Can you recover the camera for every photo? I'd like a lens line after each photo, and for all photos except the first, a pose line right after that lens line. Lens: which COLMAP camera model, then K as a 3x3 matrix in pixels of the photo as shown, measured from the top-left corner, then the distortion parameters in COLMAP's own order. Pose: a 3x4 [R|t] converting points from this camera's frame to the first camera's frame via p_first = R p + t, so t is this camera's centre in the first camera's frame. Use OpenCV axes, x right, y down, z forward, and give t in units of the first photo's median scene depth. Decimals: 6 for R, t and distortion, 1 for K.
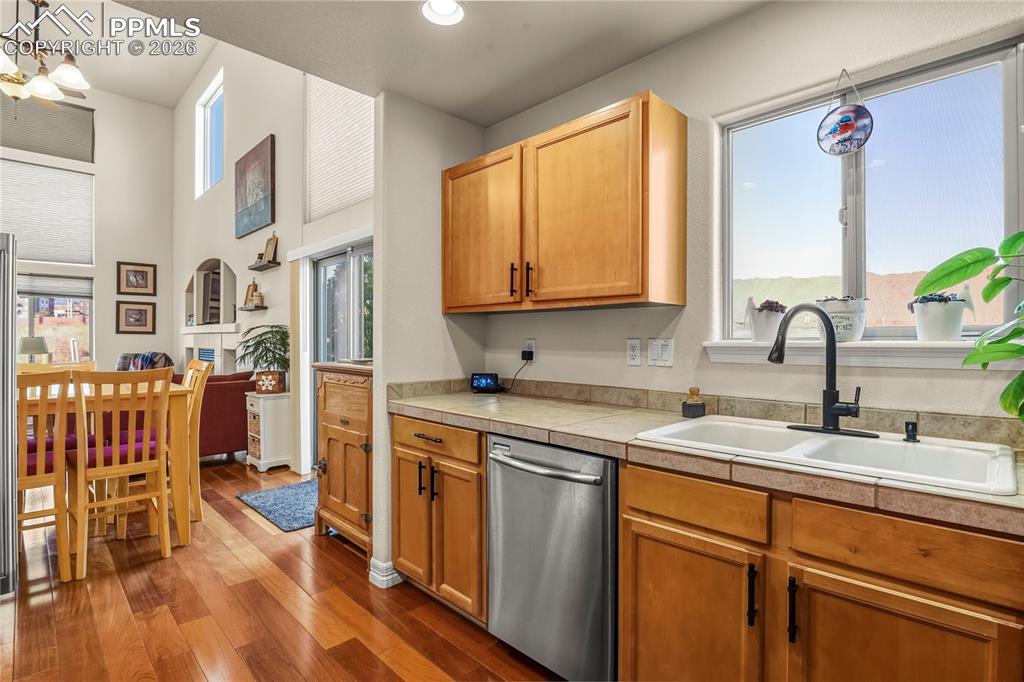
lens RADIAL K [[506.1, 0, 525.0], [0, 506.1, 344.1], [0, 0, 1]] dist [-0.008205, -0.007219]
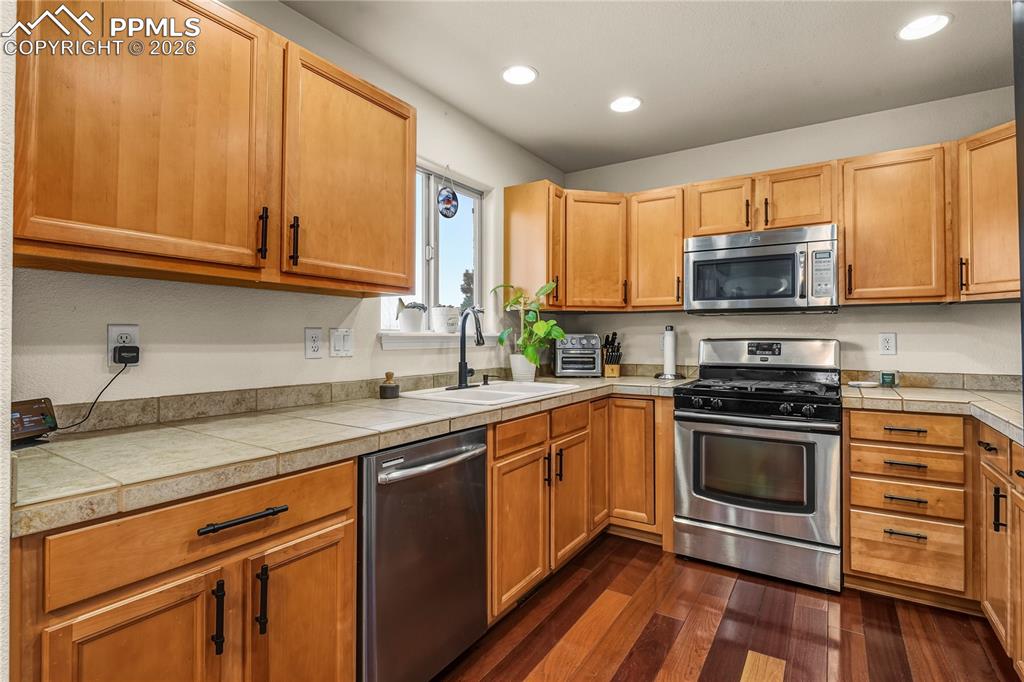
lens RADIAL K [[506.1, 0, 510.6], [0, 506.1, 329.7], [0, 0, 1]] dist [-0.008205, -0.007219]
pose [[-0.212548, 0.015905, 0.977021, -0.343089], [0.007672, 0.999864, -0.014608, 0.003564], [-0.977121, 0.004390, -0.212641, 0.394861]]
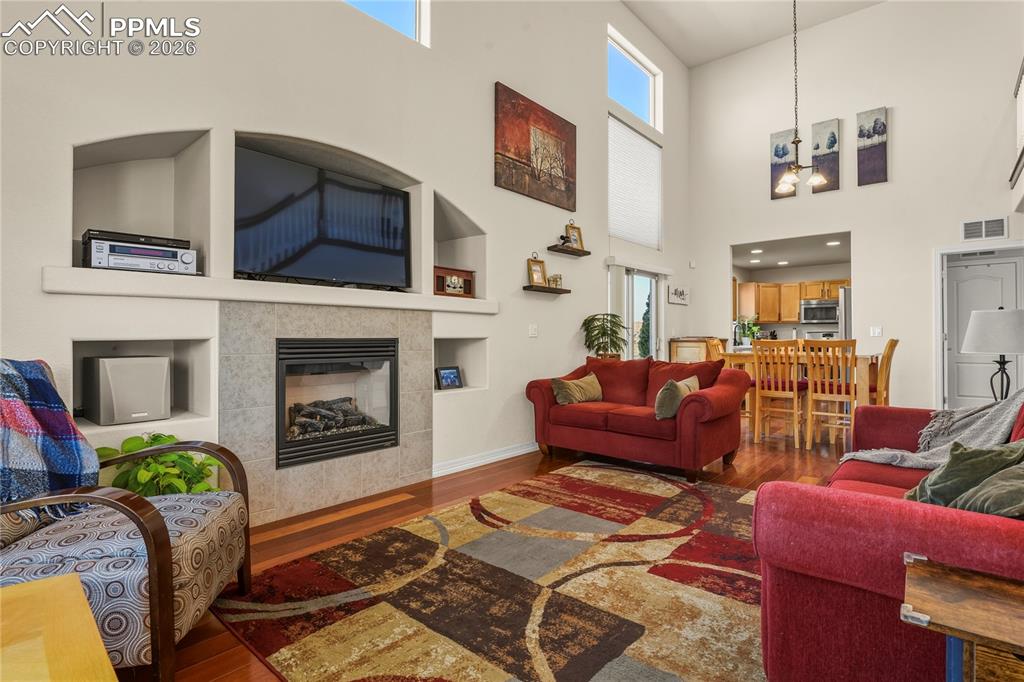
lens RADIAL K [[506.1, 0, 514.5], [0, 506.1, 335.7], [0, 0, 1]] dist [-0.008205, -0.007219]
pose [[-0.073805, 0.003421, 0.997267, -1.648896], [0.010890, 0.999937, -0.002624, 0.013828], [-0.997213, 0.010667, -0.073838, 1.304917]]
